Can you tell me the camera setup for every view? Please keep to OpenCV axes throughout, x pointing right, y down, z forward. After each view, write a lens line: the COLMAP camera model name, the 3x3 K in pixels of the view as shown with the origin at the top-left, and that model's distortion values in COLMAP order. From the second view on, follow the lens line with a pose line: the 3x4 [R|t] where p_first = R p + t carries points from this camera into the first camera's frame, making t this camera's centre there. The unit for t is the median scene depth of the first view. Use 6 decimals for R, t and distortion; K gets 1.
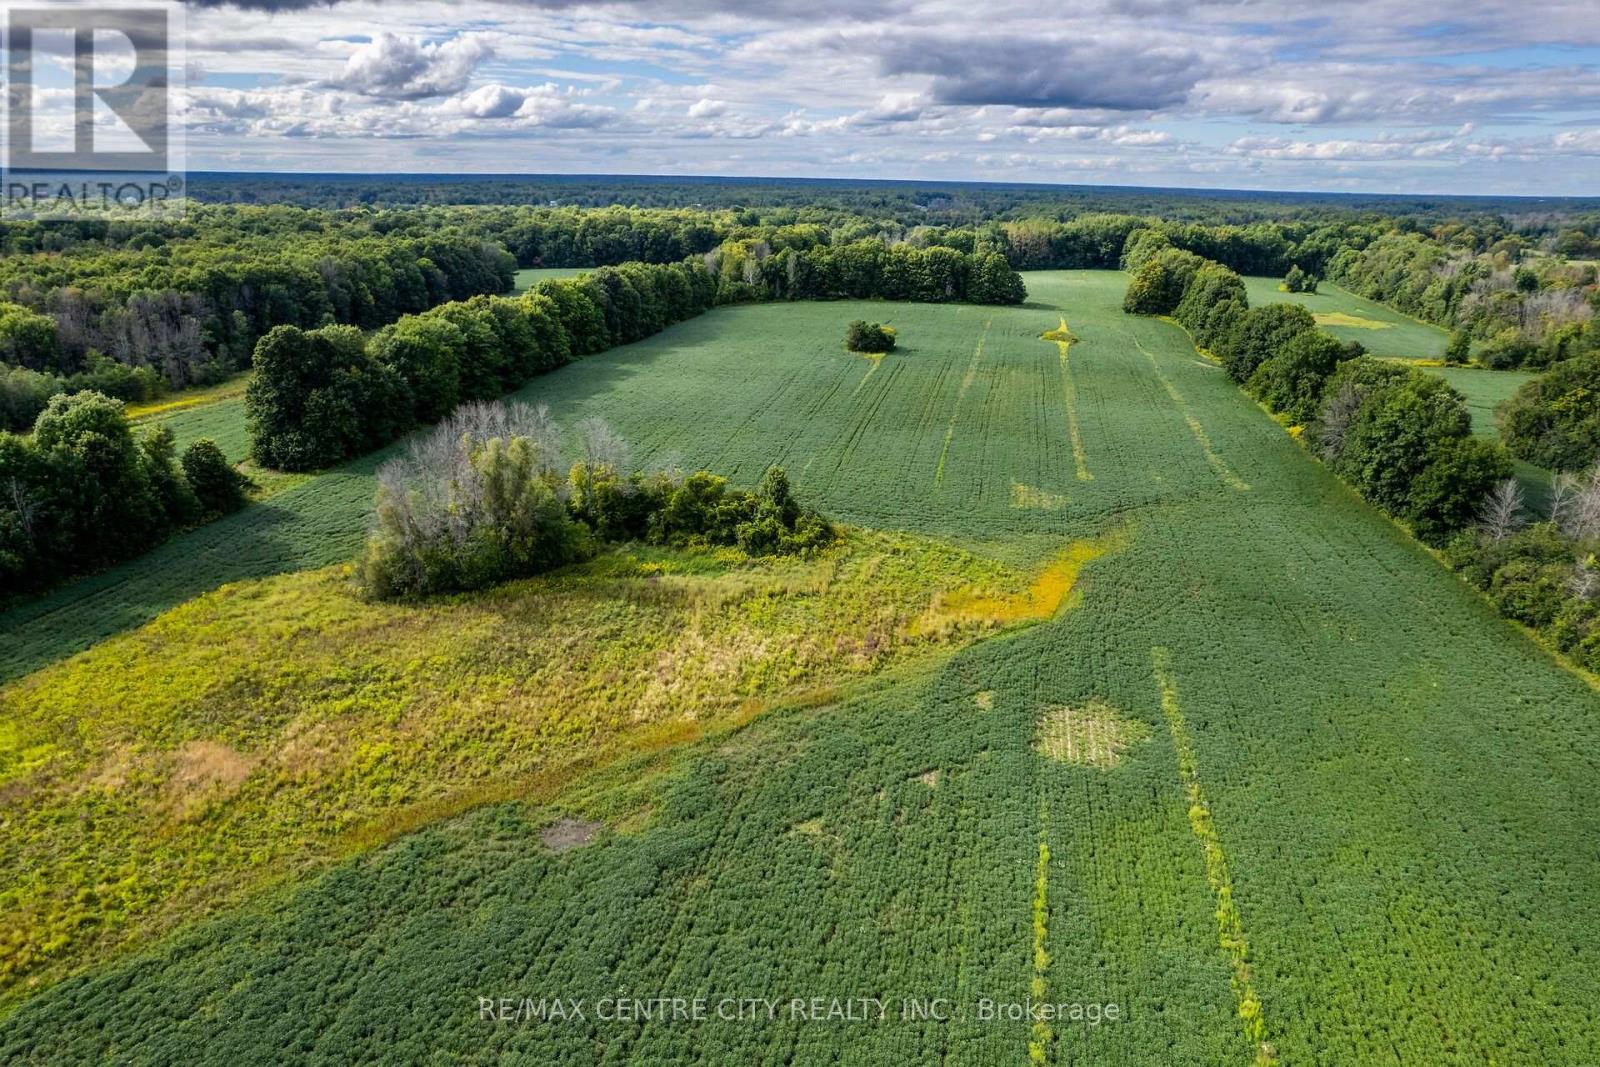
lens RADIAL K [[1011.8, 0, 799.5], [0, 1011.8, 553.5], [0, 0, 1]] dist [-0.087225, 0.074489]
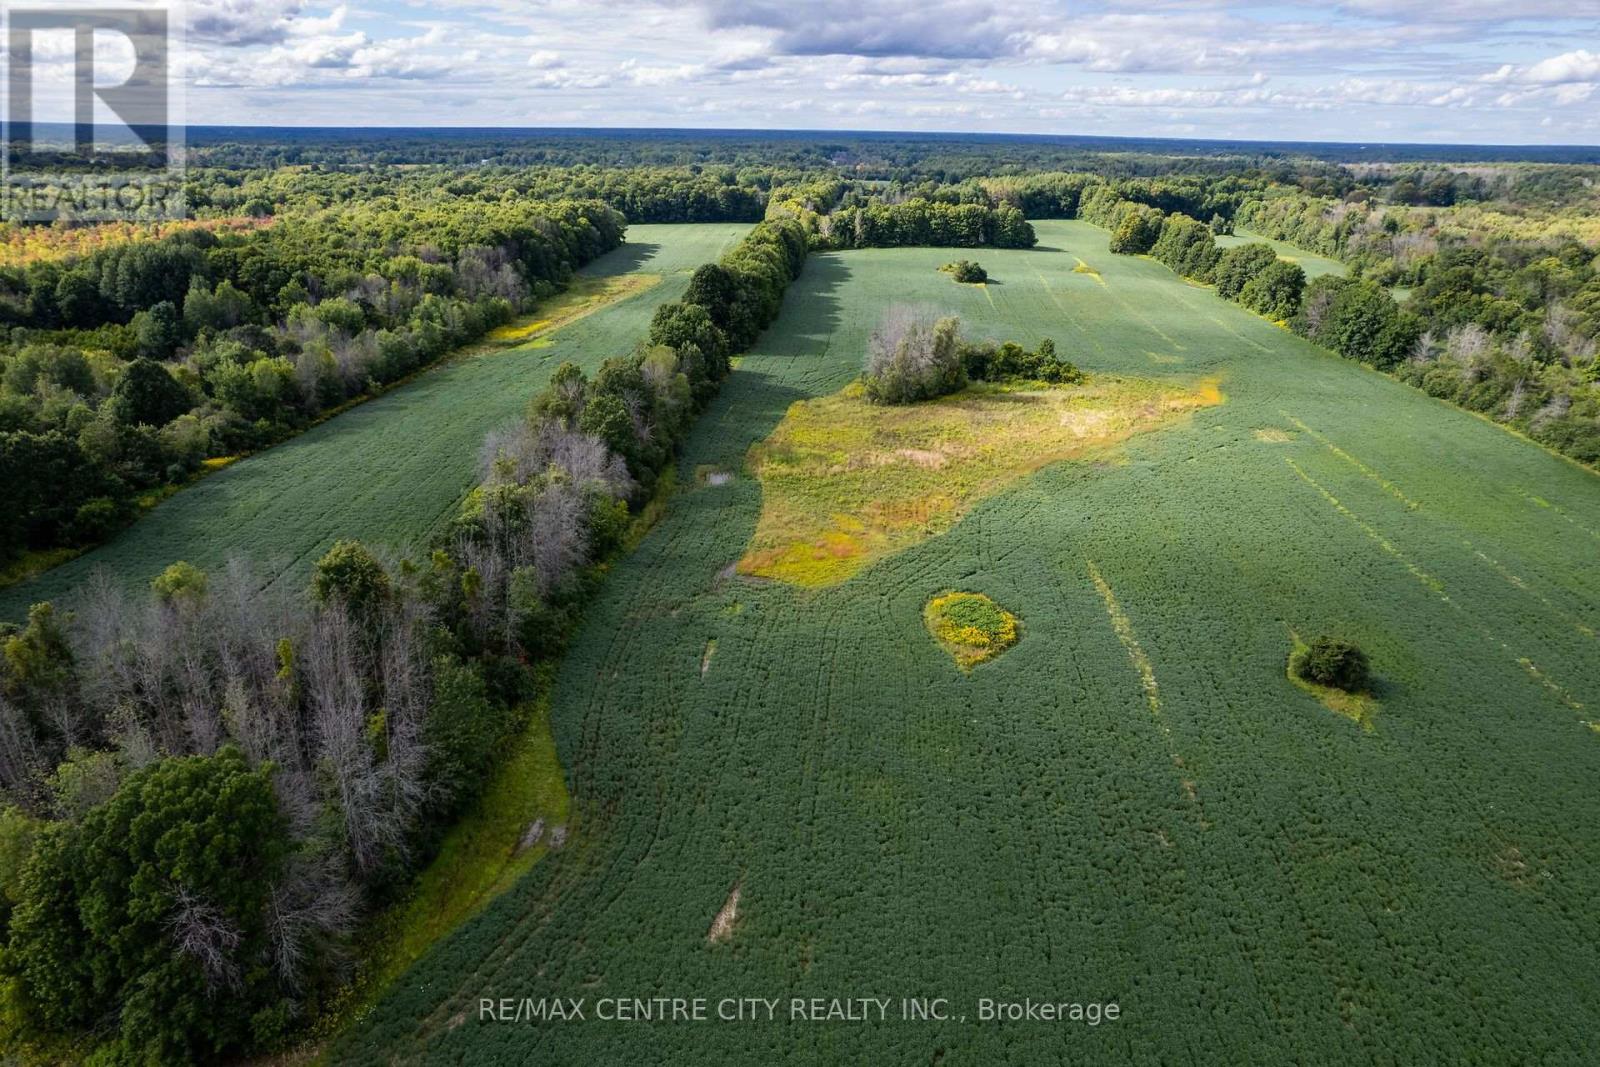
lens RADIAL K [[1011.8, 0, 799.5], [0, 1011.8, 553.5], [0, 0, 1]] dist [-0.087225, 0.074489]
pose [[0.991264, -0.055209, 0.119779, -0.361536], [0.049789, 0.997616, 0.047783, 0.098400], [-0.122131, -0.041402, 0.991650, -0.375791]]
